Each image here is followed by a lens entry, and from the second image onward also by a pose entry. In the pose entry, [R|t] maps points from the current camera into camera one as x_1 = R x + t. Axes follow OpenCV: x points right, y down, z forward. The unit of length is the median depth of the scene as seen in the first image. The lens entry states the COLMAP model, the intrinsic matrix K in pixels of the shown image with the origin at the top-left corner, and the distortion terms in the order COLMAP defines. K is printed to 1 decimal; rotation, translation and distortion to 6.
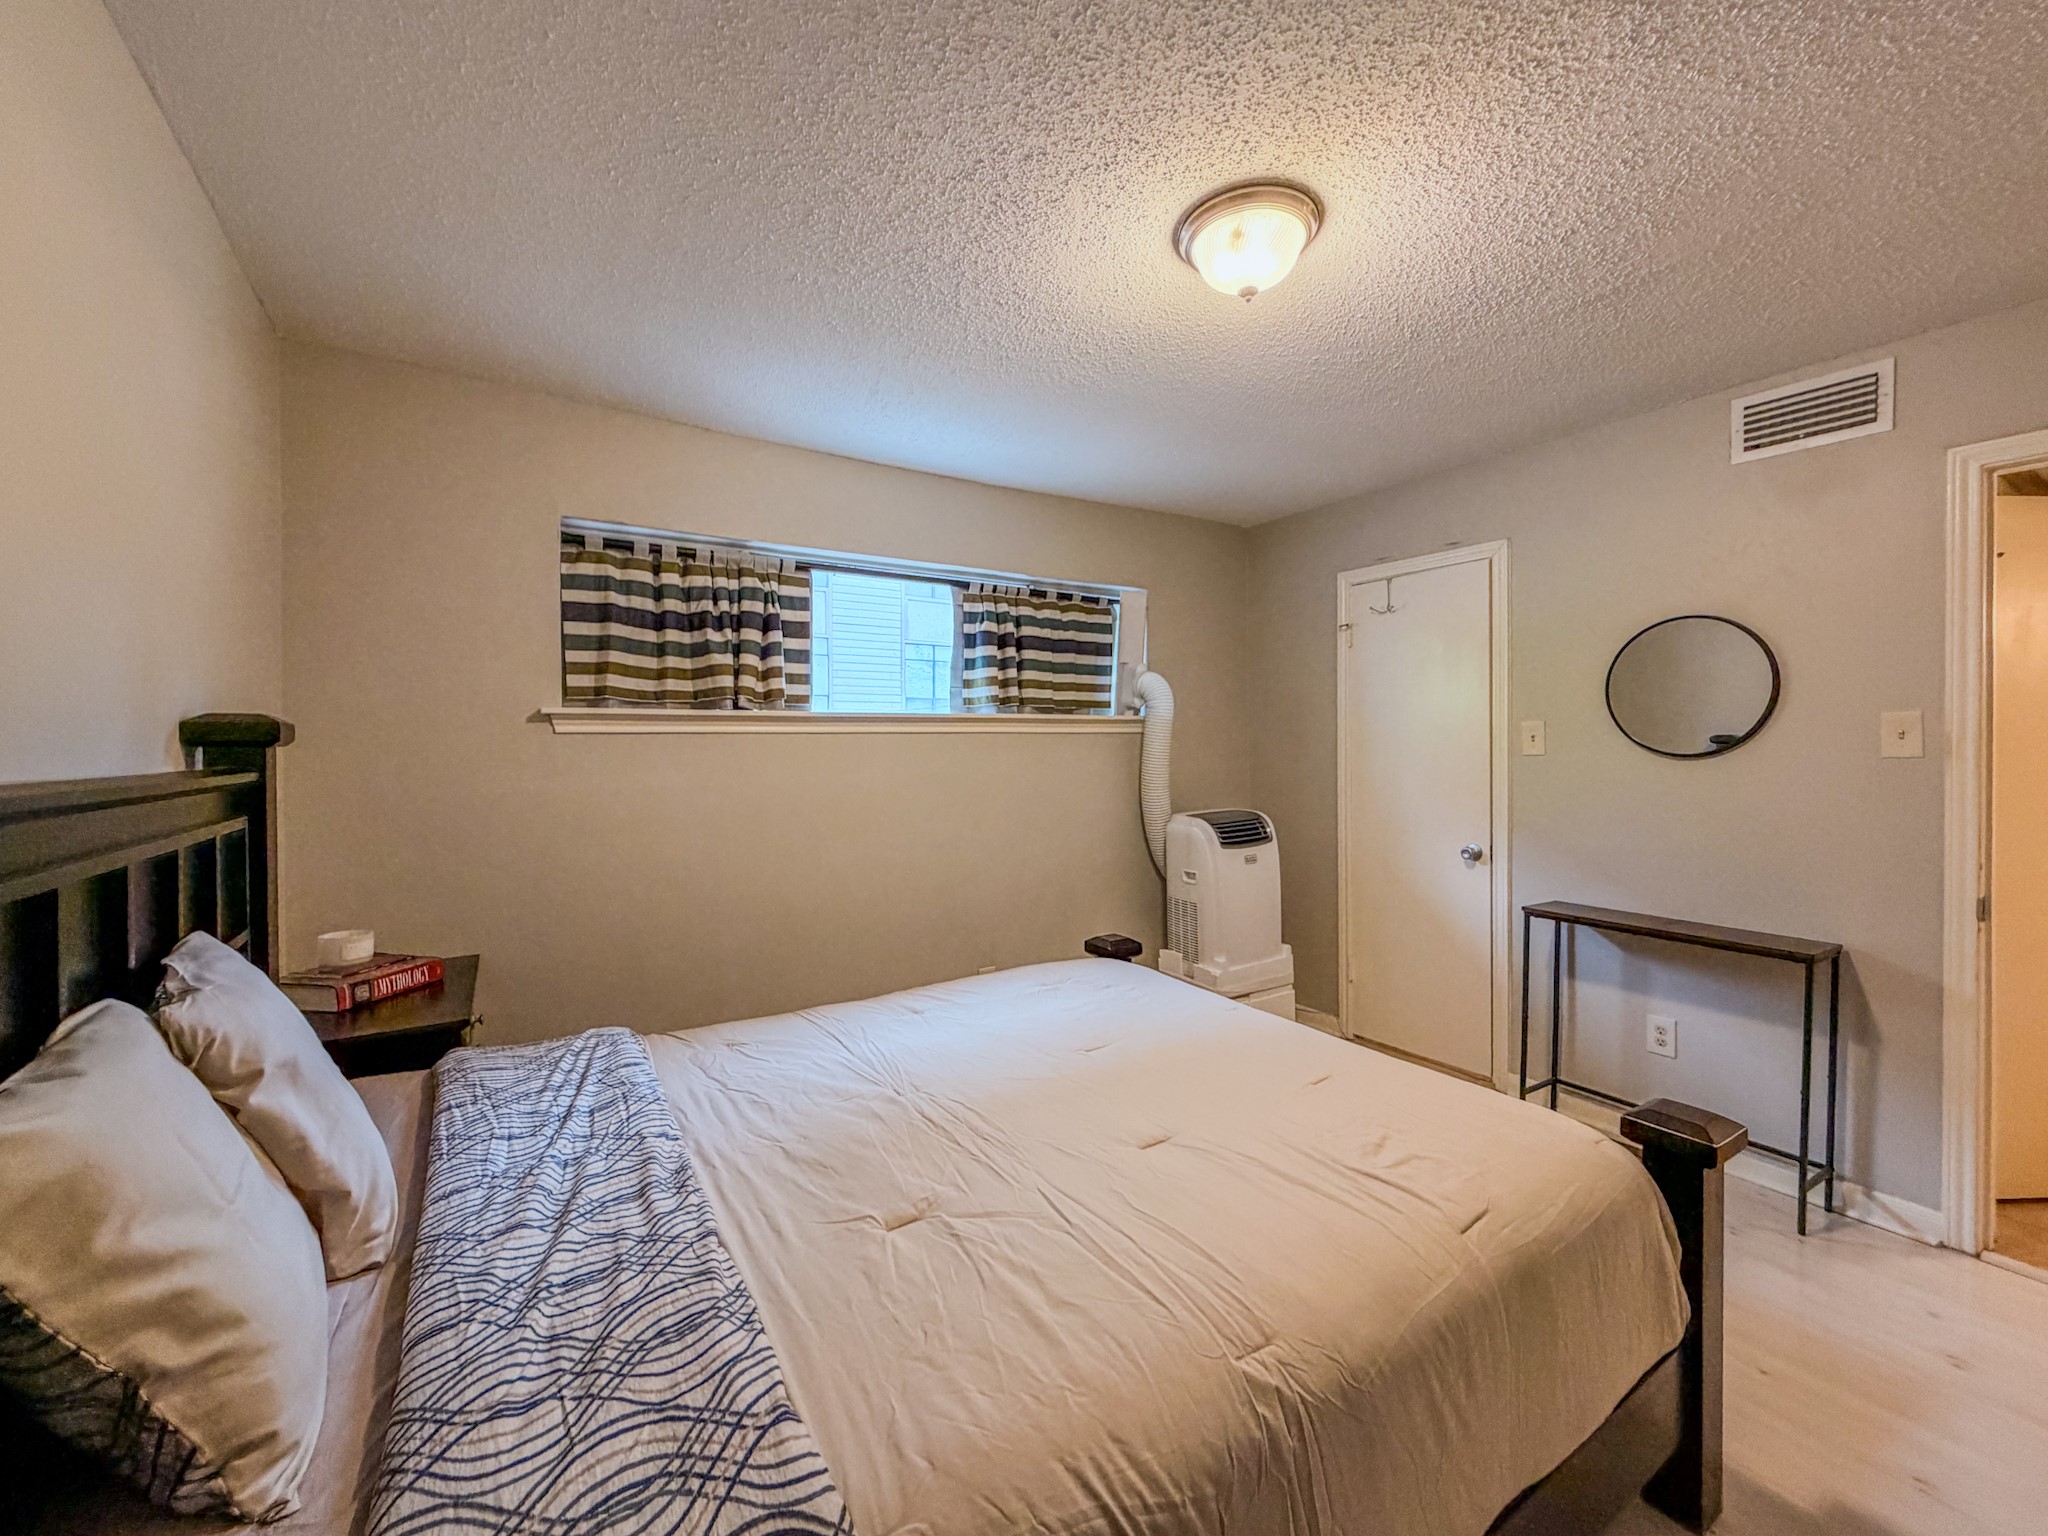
lens RADIAL K [[835.5, 0, 1024.0], [0, 835.5, 768.0], [0, 0, 1]] dist [-0.000280, -0.000160]
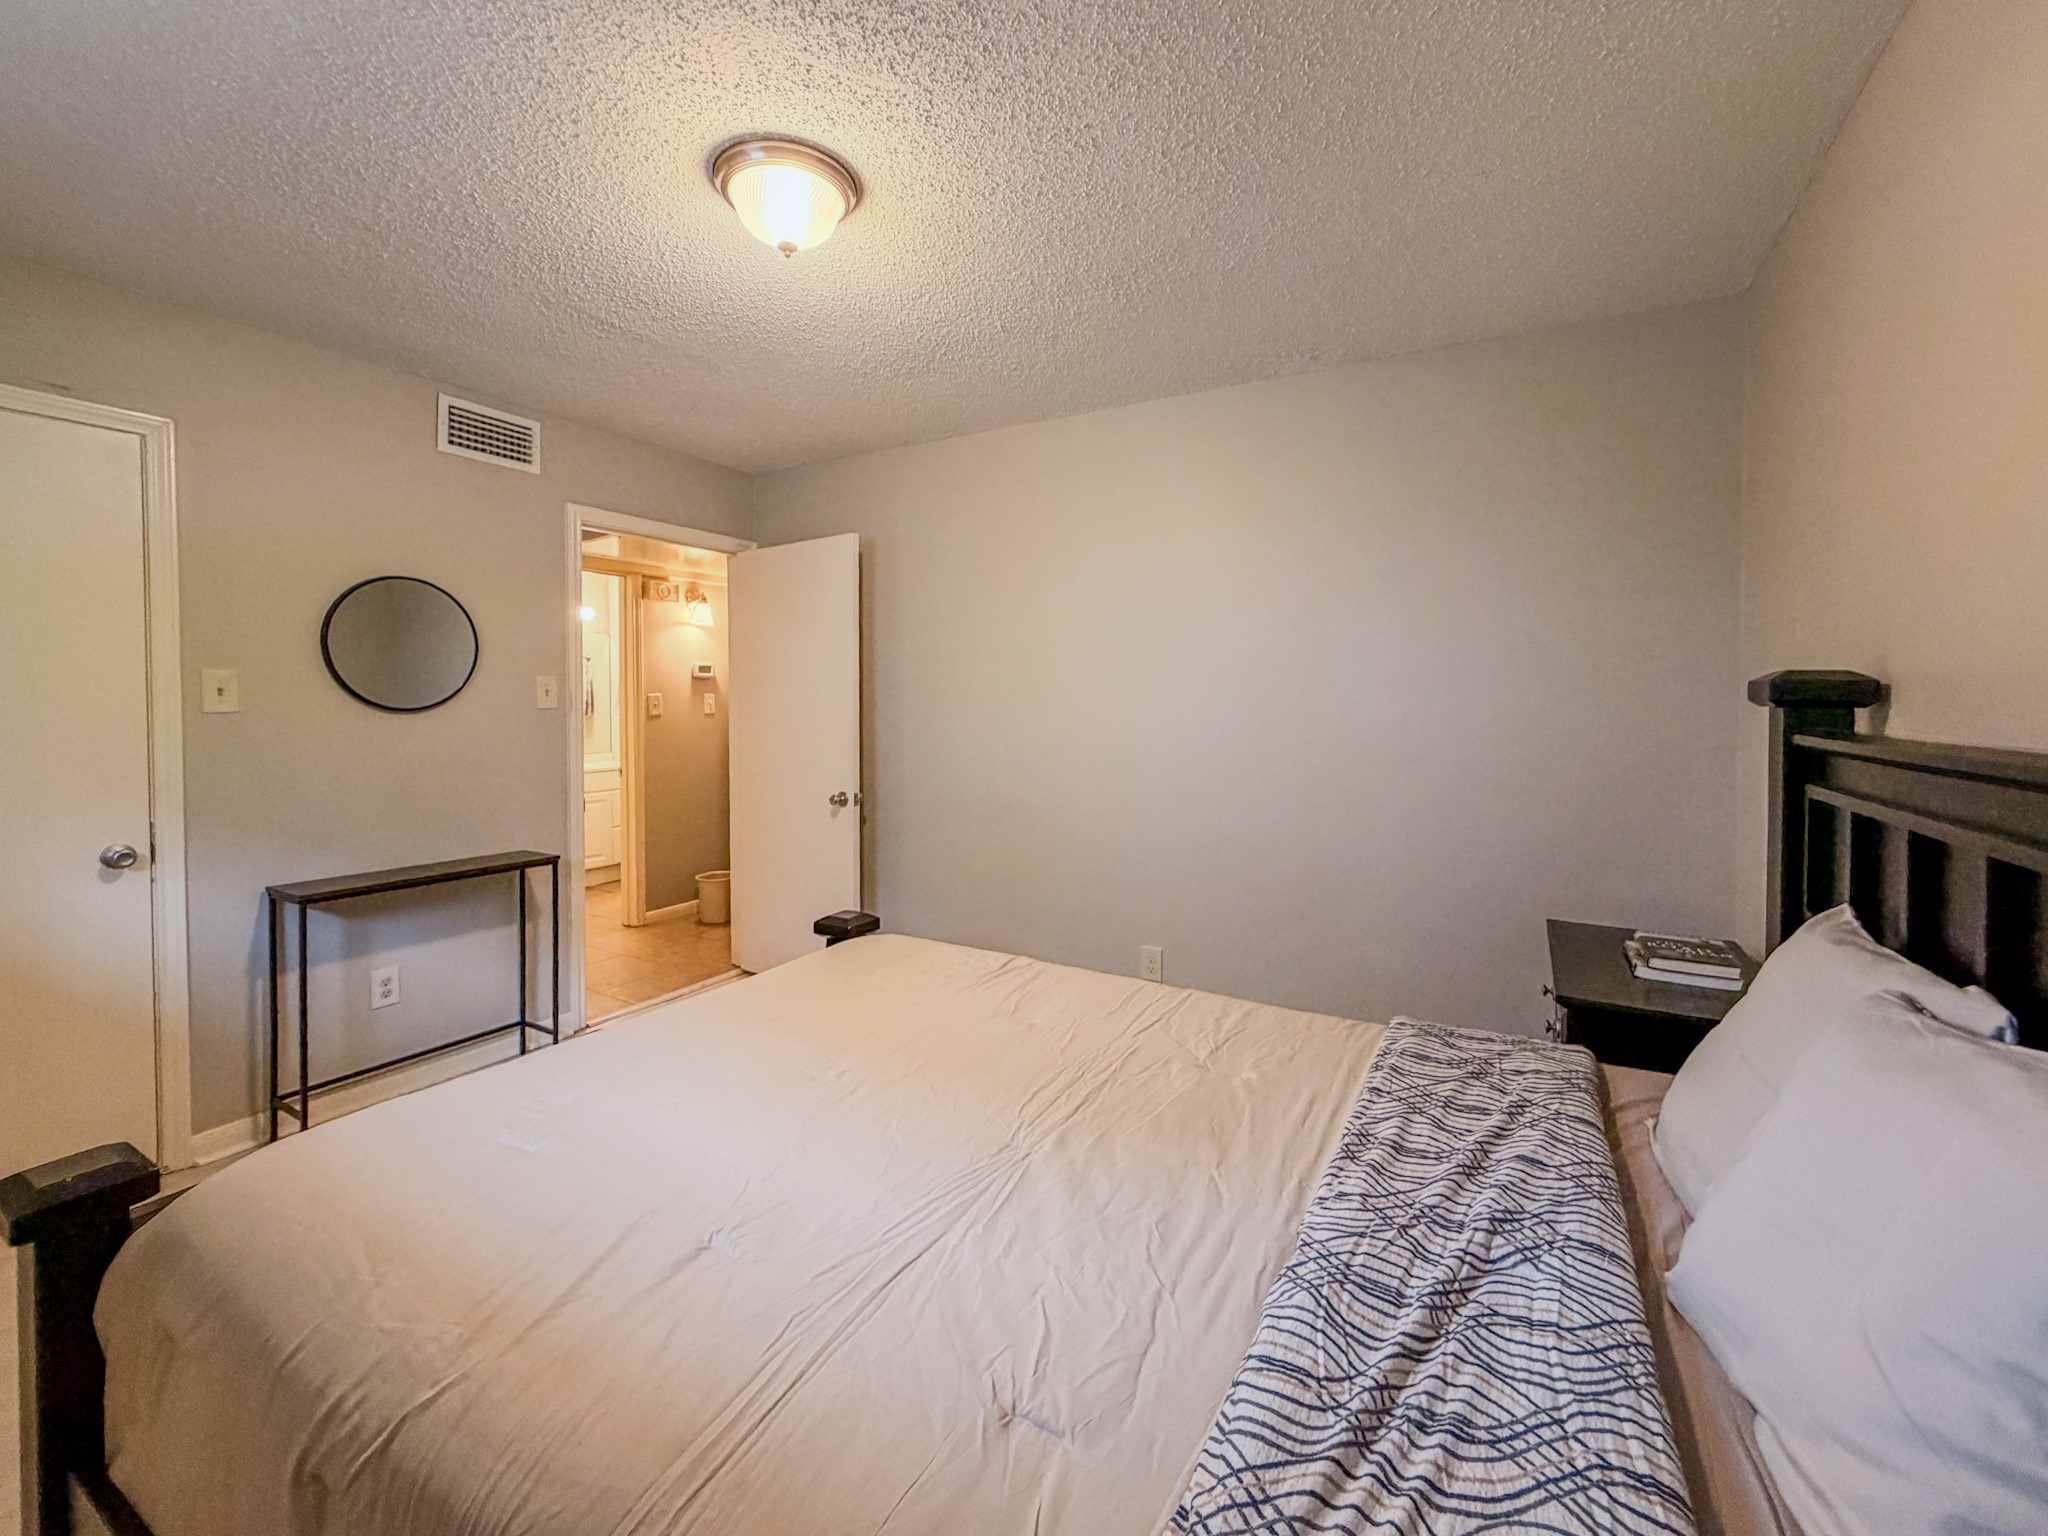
lens RADIAL K [[821.2, 0, 1019.0], [0, 821.2, 717.7], [0, 0, 1]] dist [0.001257, 0.000147]
pose [[-0.445268, -0.023595, 0.895087, -0.742333], [0.021215, 0.999094, 0.036890, -0.041743], [-0.895146, 0.035415, -0.444364, 1.203826]]
